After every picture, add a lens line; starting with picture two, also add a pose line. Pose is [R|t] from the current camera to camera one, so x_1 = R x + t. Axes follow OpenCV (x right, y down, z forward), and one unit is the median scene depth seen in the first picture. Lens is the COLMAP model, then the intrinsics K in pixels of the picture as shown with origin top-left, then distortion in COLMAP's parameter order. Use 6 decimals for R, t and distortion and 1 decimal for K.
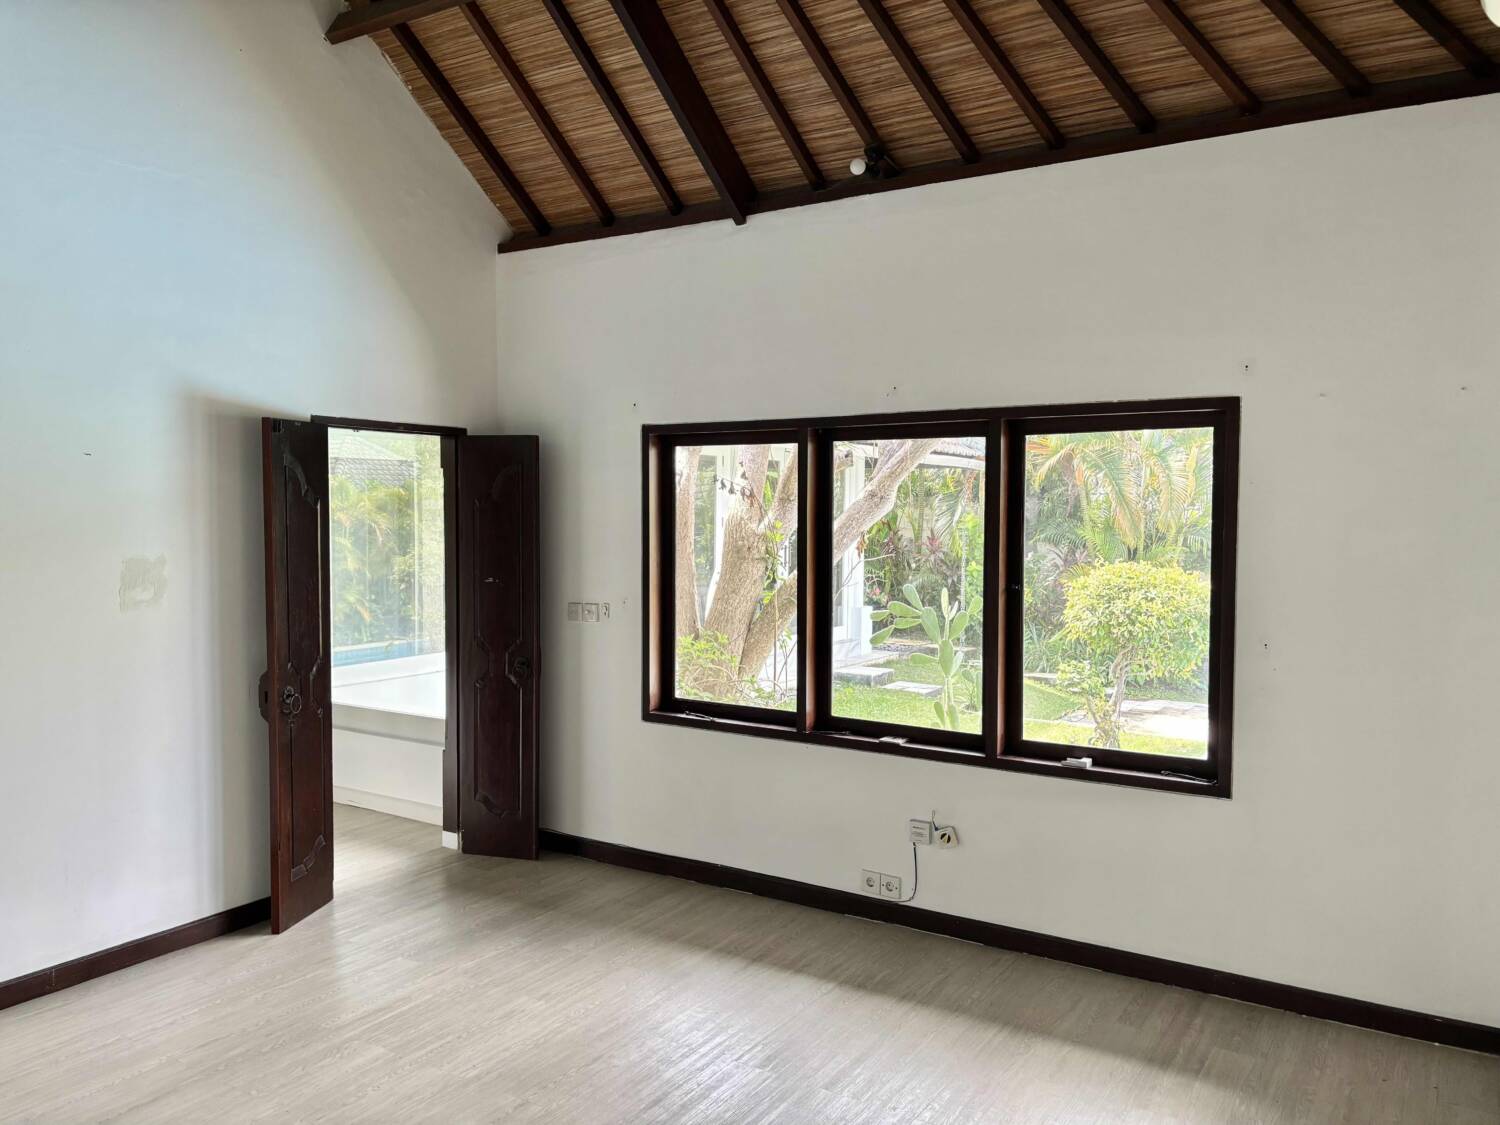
lens RADIAL K [[1132.9, 0, 749.0], [0, 1132.9, 559.8], [0, 0, 1]] dist [0.061915, -0.064873]
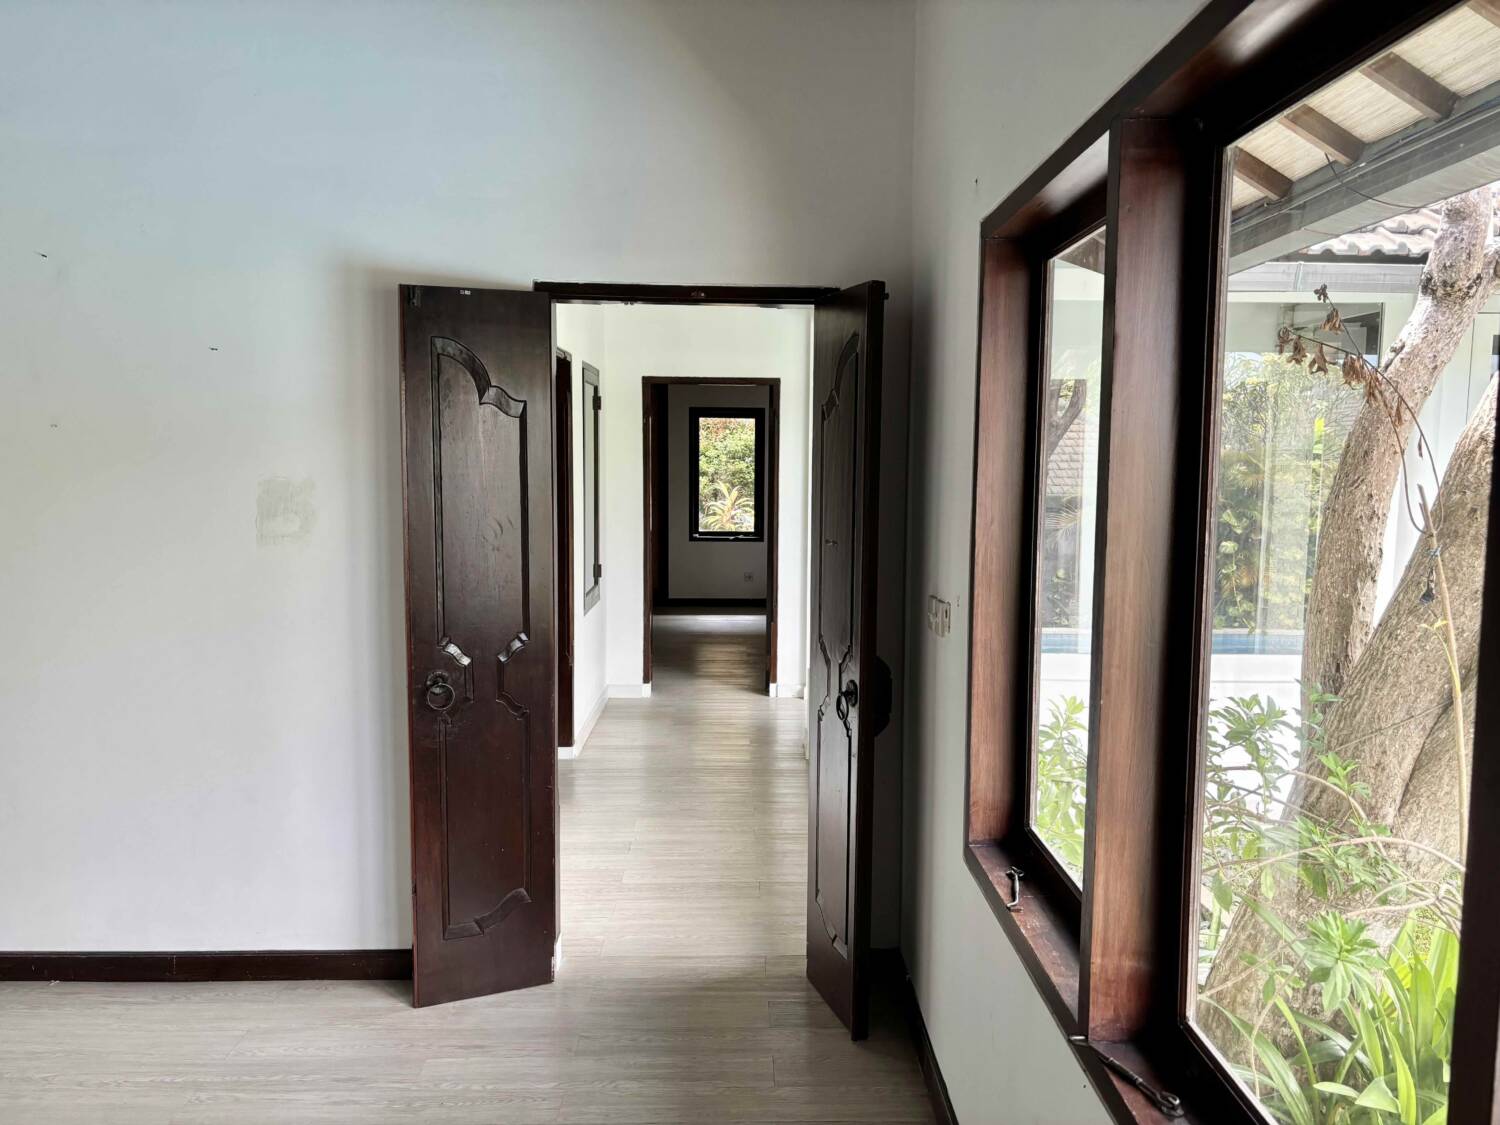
lens RADIAL K [[1132.9, 0, 746.5], [0, 1132.9, 573.7], [0, 0, 1]] dist [0.061915, -0.064873]
pose [[0.562518, 0.081719, -0.822737, 0.277611], [-0.048549, 0.996651, 0.065799, -0.003869], [0.825358, 0.002930, 0.564601, 0.761589]]
